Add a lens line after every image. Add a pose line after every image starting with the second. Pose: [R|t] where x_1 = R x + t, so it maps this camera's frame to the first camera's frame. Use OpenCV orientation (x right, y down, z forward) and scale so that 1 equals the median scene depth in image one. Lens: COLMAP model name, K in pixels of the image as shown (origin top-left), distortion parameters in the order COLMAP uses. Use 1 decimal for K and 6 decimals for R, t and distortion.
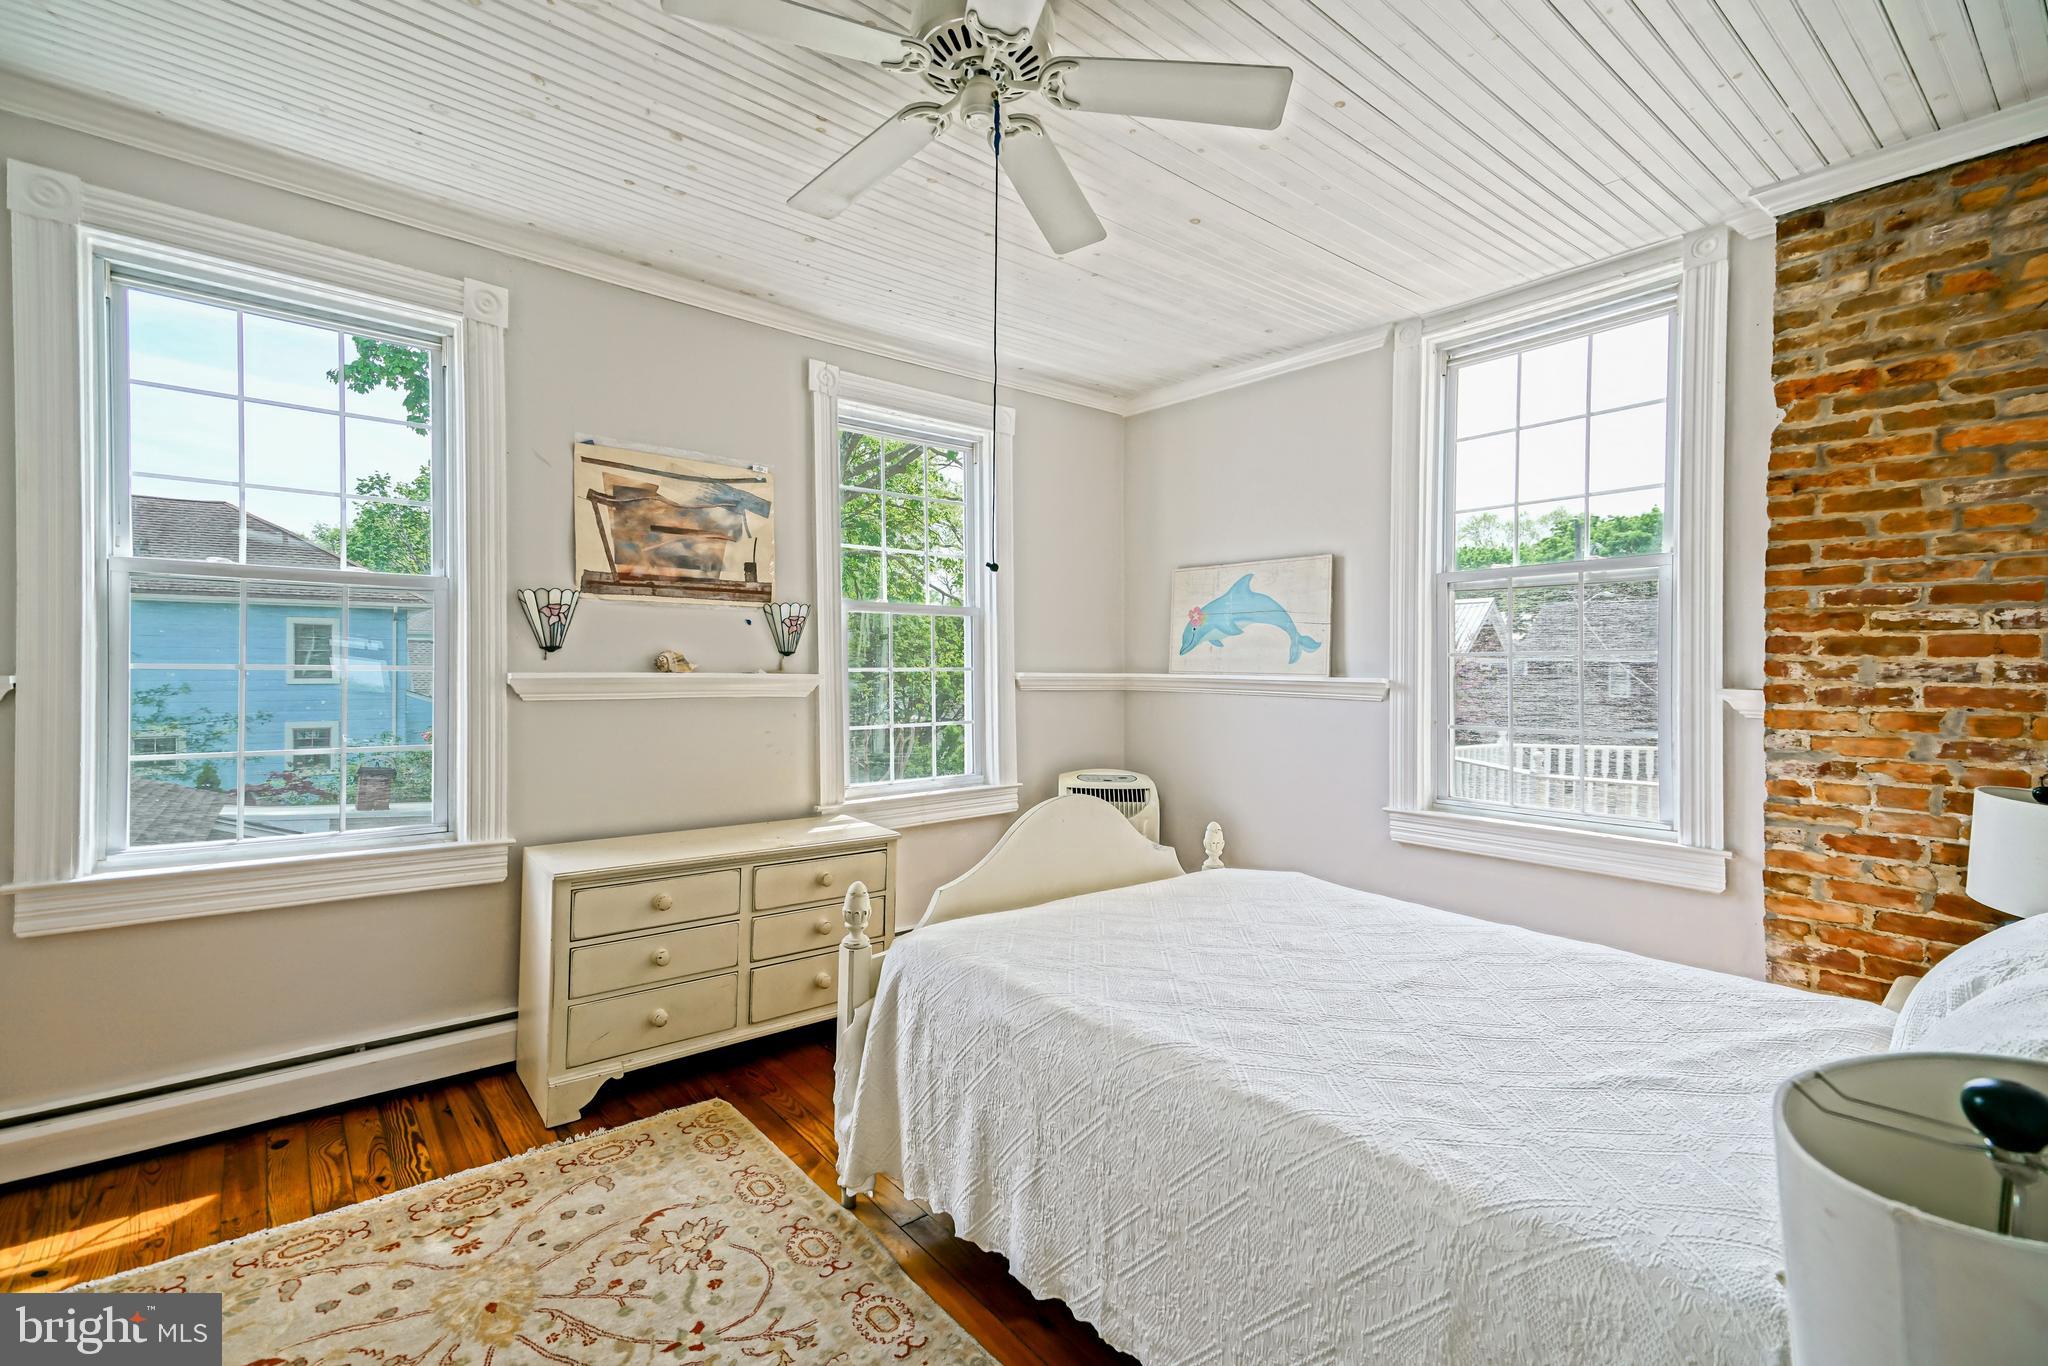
lens RADIAL K [[907.6, 0, 1029.8], [0, 907.6, 675.8], [0, 0, 1]] dist [0.039760, -0.004977]
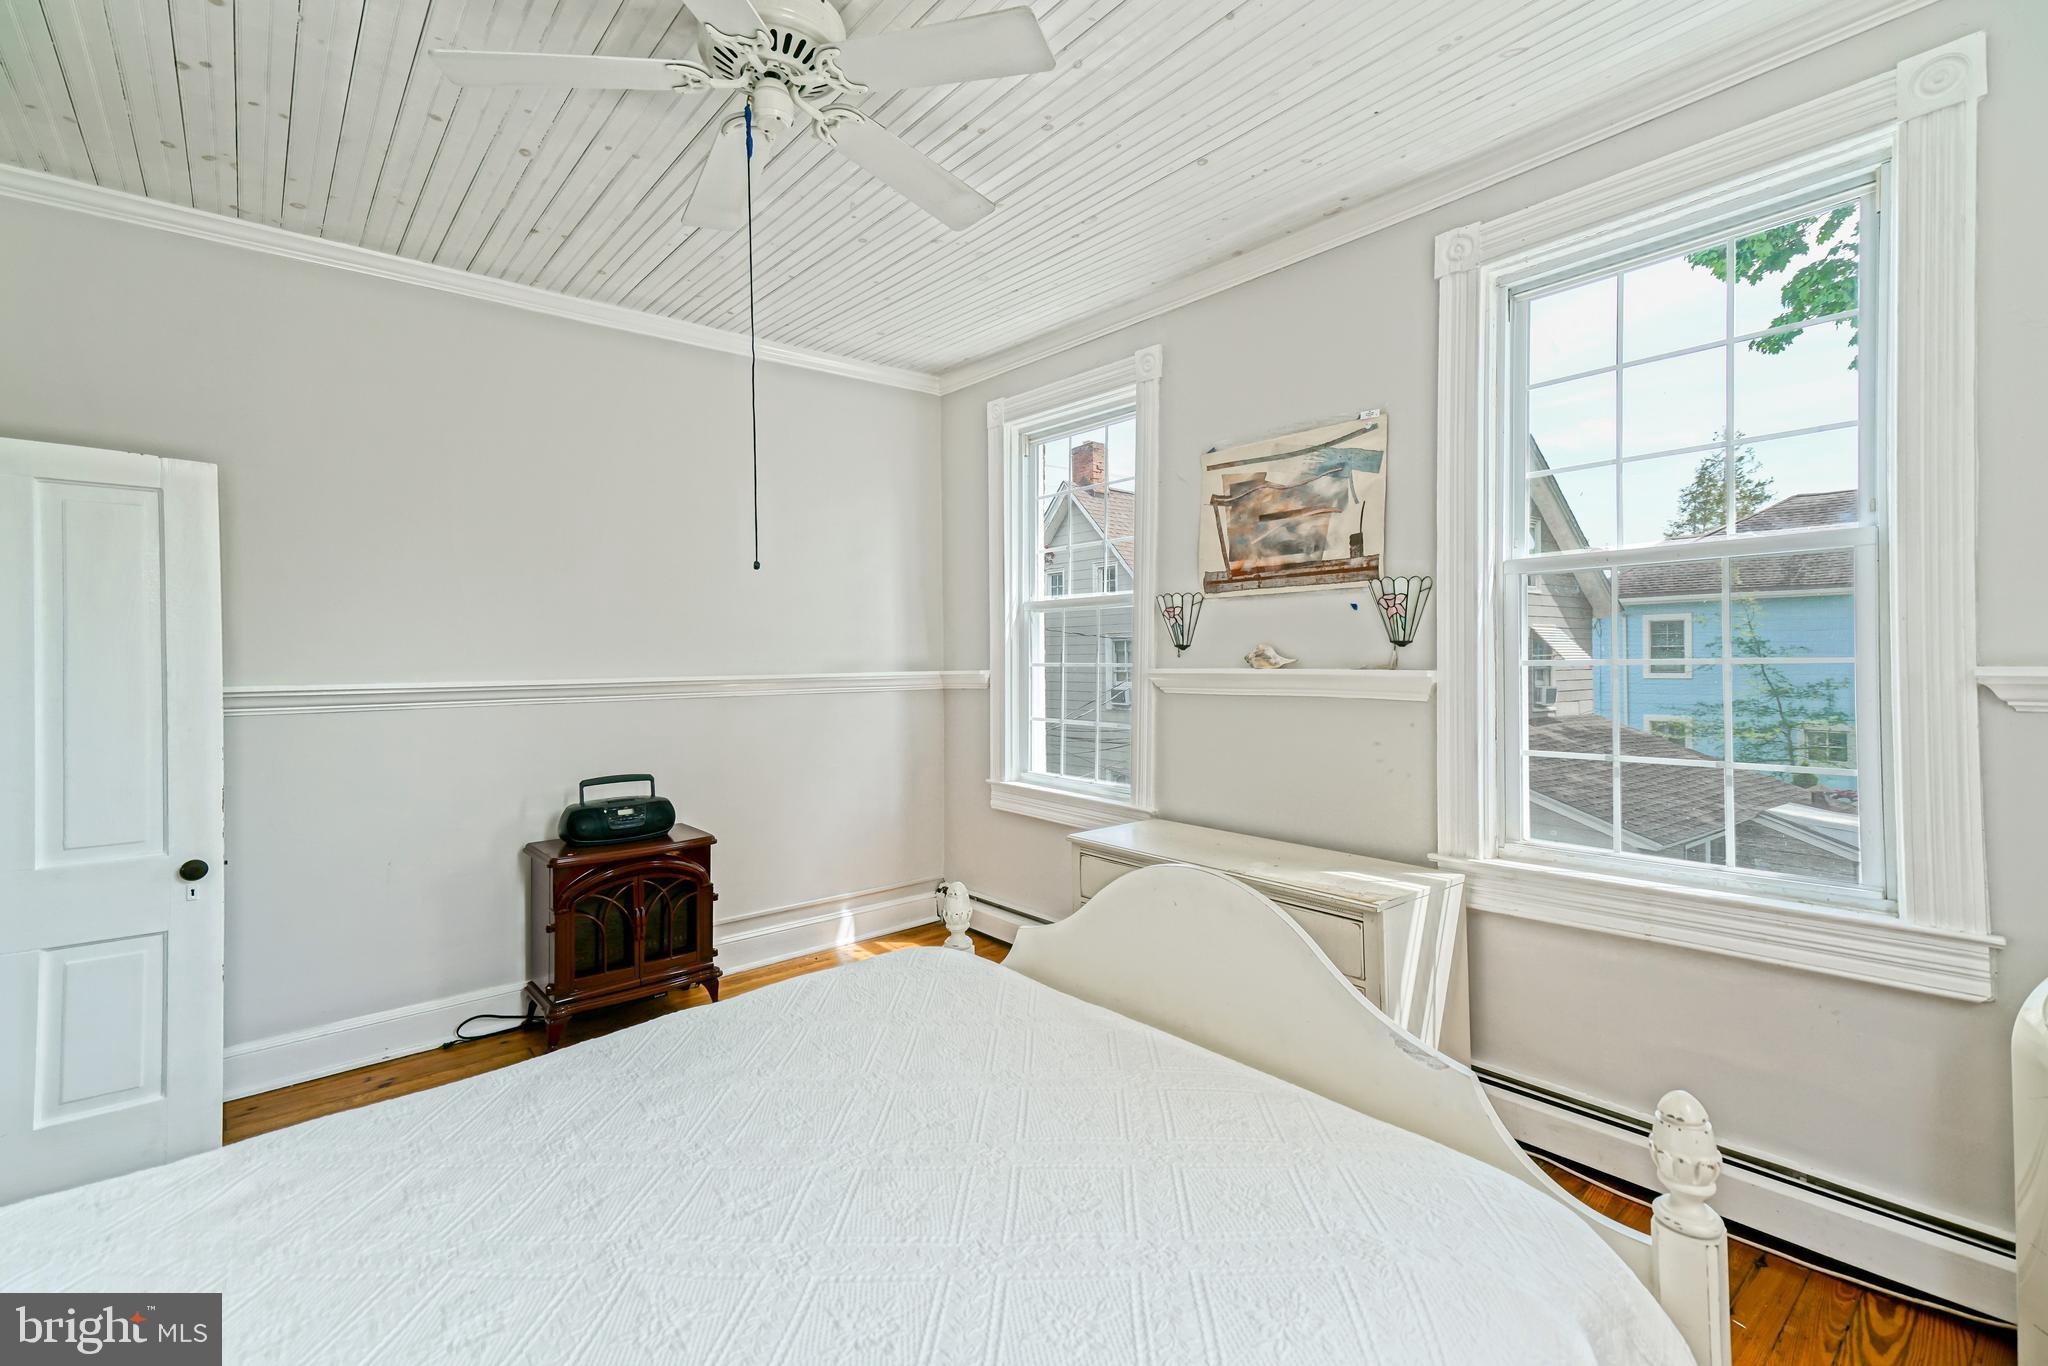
lens RADIAL K [[907.6, 0, 1066.9], [0, 907.6, 663.7], [0, 0, 1]] dist [0.039760, -0.004977]
pose [[0.030312, -0.005185, -0.999527, 0.521821], [-0.002655, 0.999983, -0.005268, -0.002788], [0.999537, 0.002813, 0.030298, 0.745401]]
